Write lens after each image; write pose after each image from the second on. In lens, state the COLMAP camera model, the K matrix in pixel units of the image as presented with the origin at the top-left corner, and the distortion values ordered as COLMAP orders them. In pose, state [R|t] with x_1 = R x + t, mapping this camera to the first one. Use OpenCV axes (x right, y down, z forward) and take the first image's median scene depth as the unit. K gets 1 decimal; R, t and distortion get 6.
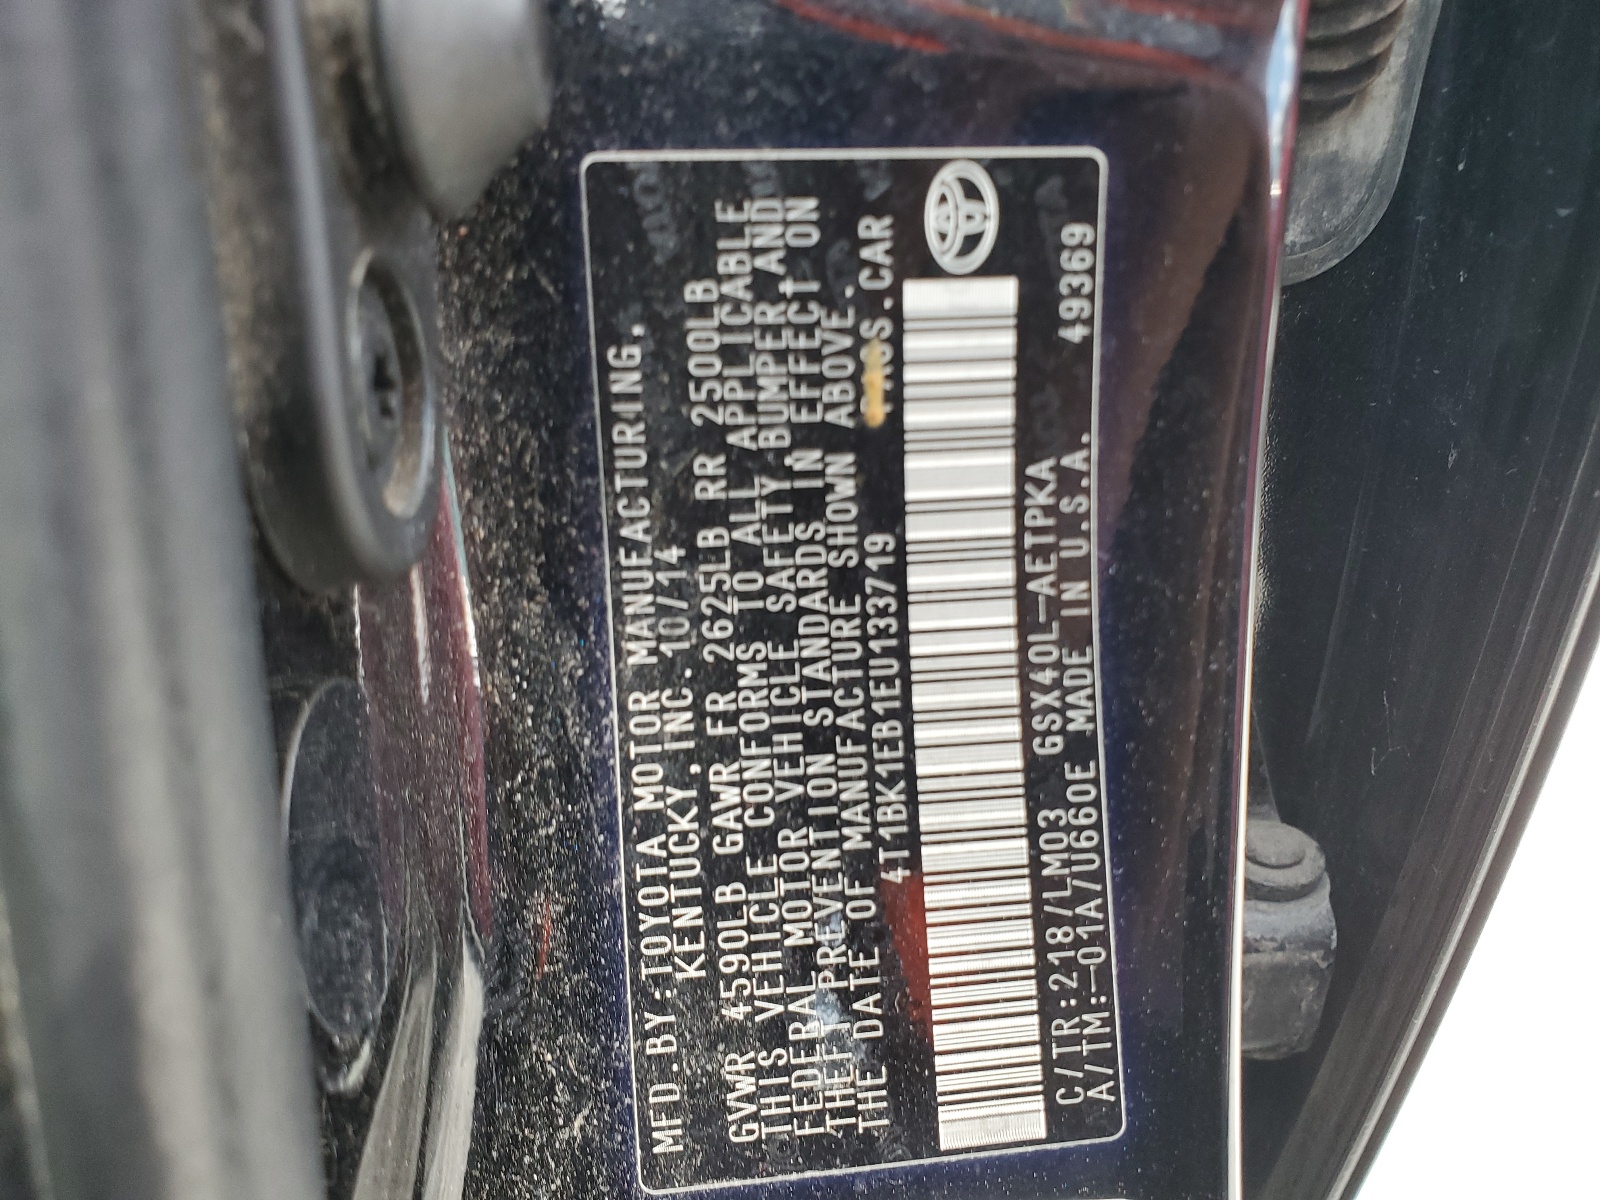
lens RADIAL K [[1211.6, 0, 800.1], [0, 1211.6, 600.3], [0, 0, 1]] dist [0.000476, -0.000117]
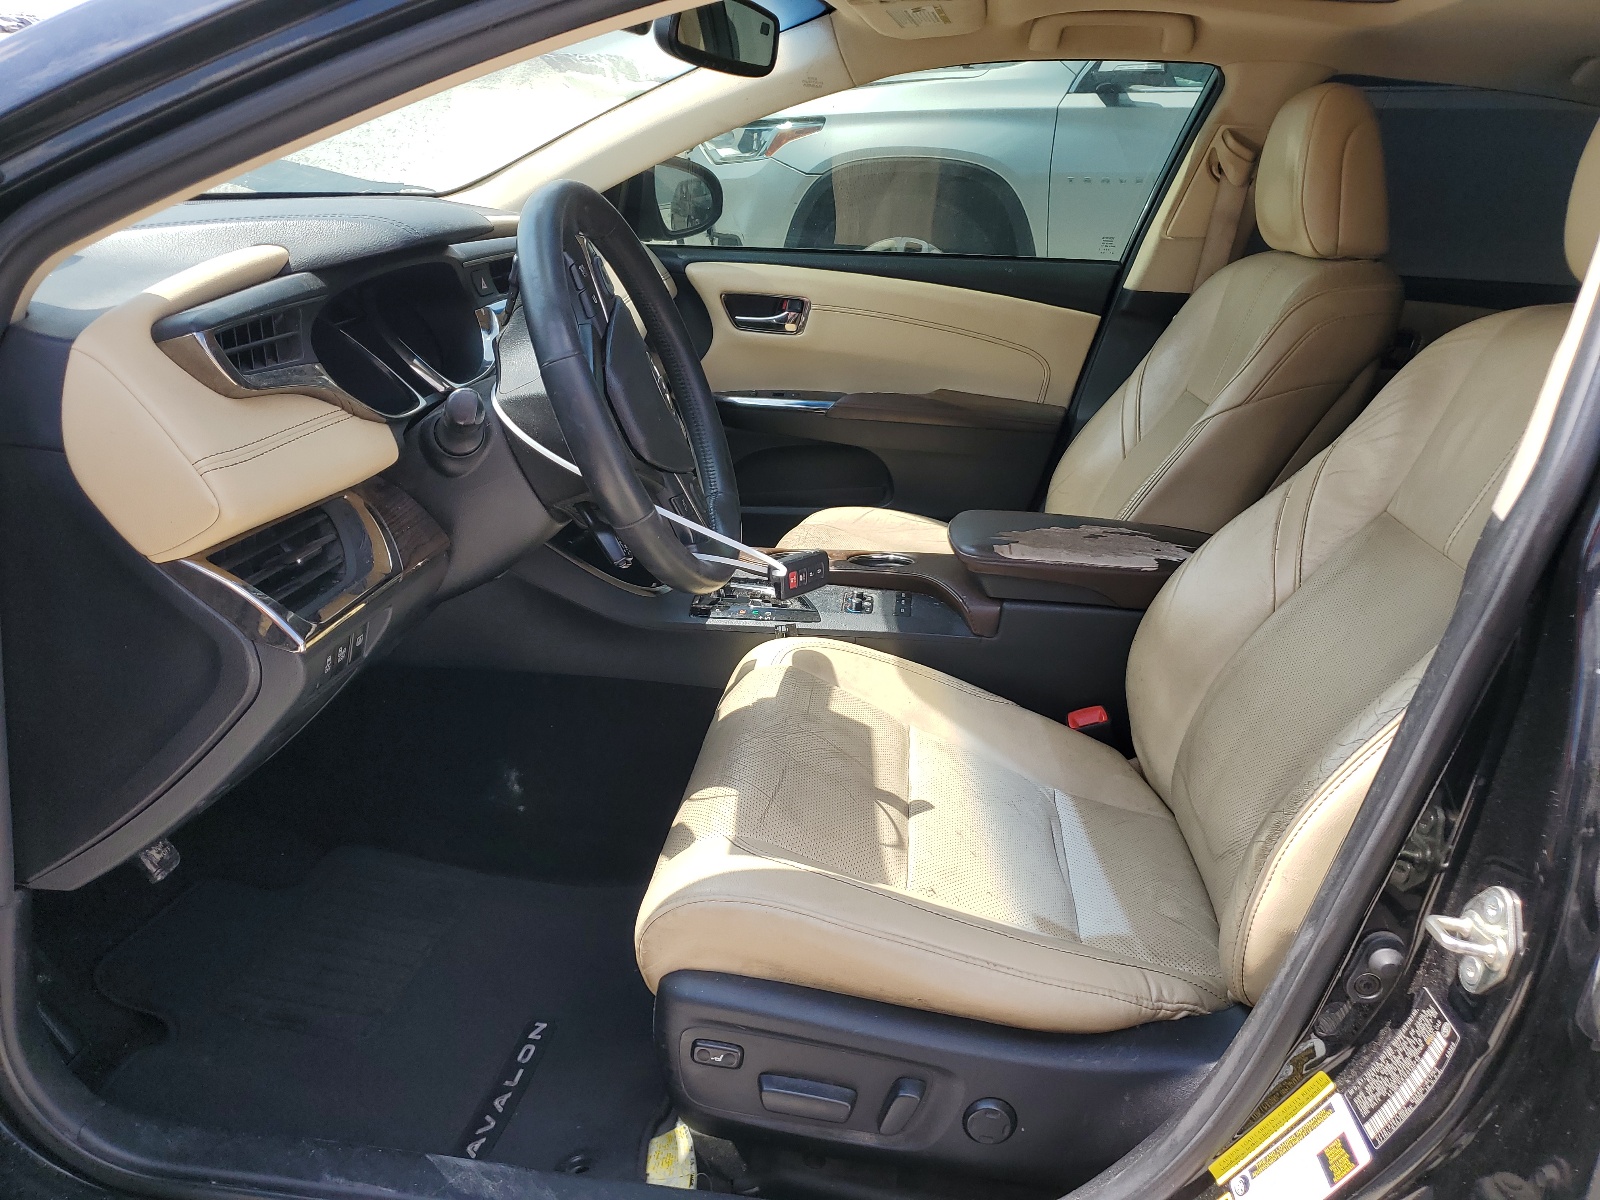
lens RADIAL K [[1211.6, 0, 799.9], [0, 1211.6, 600.0], [0, 0, 1]] dist [0.000476, -0.000117]
pose [[-0.127315, 0.344674, -0.930049, 5.857755], [-0.469518, 0.805025, 0.362613, -2.908838], [0.873696, 0.482841, 0.059338, -3.600062]]
